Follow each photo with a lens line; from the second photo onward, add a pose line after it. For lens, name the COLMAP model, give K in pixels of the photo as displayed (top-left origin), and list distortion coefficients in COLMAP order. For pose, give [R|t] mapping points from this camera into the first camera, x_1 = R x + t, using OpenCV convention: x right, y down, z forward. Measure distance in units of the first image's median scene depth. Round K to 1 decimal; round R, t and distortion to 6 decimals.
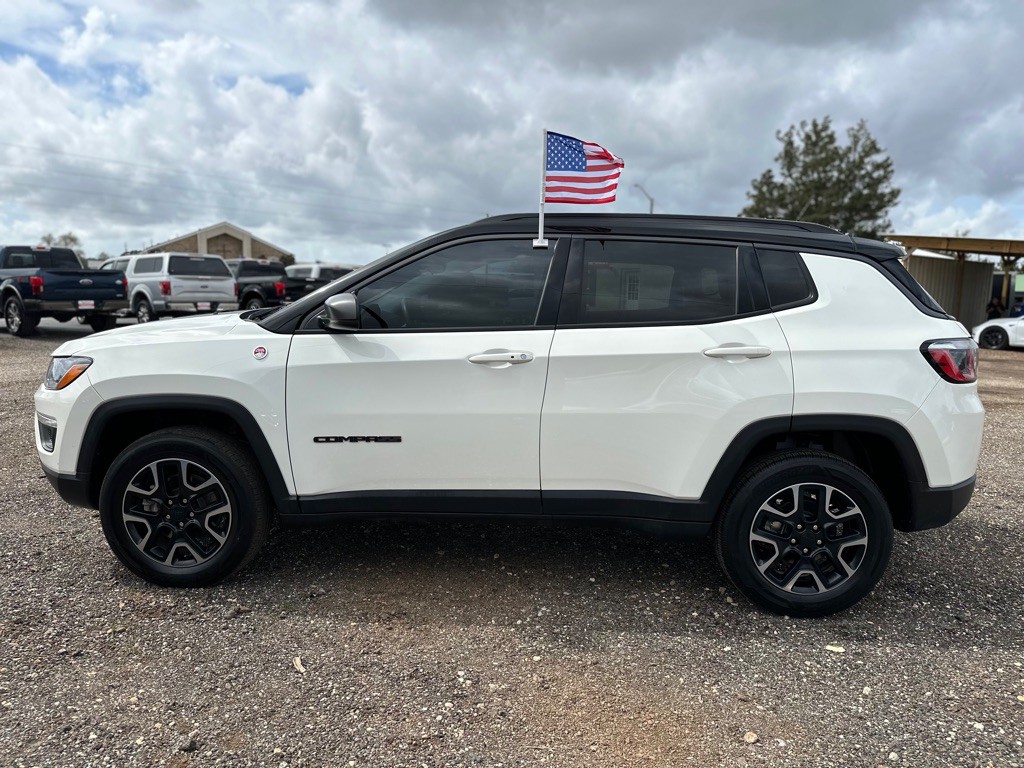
lens RADIAL K [[813.0, 0, 512.0], [0, 813.0, 384.0], [0, 0, 1]] dist [0.010006, 0.000045]
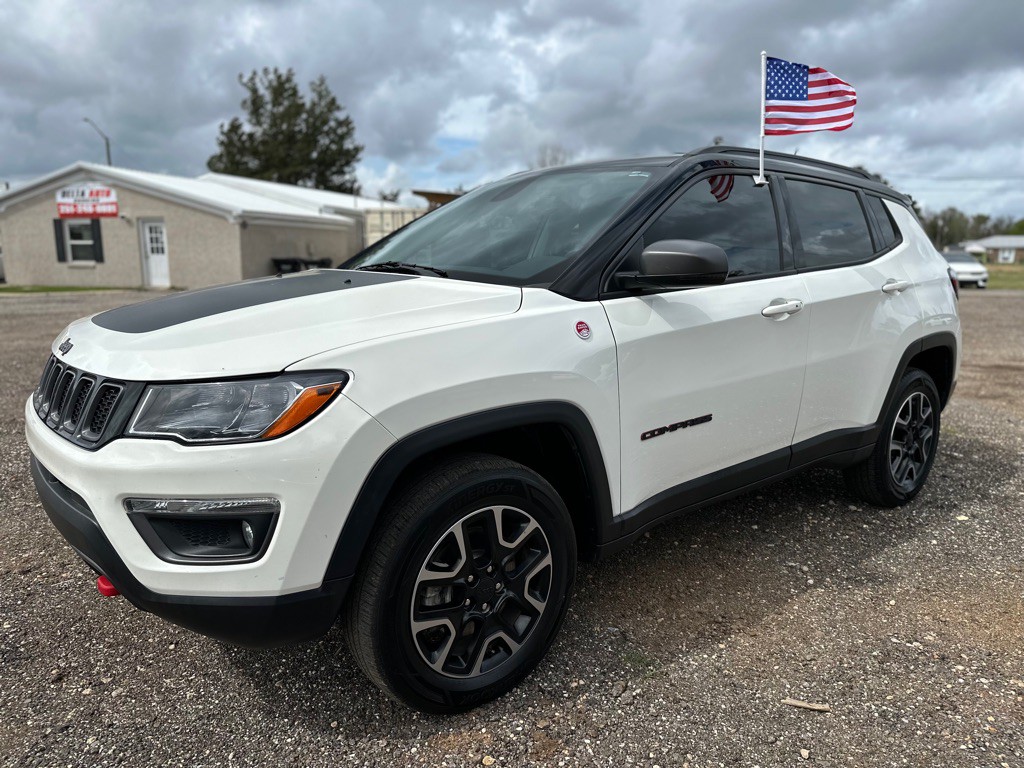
lens RADIAL K [[793.7, 0, 484.7], [0, 793.7, 385.8], [0, 0, 1]] dist [0.076513, -0.003910]
pose [[0.723534, -0.142049, 0.675516, -0.167292], [0.102214, 0.989857, 0.098670, -0.013309], [-0.682680, -0.002344, 0.730714, 0.110768]]
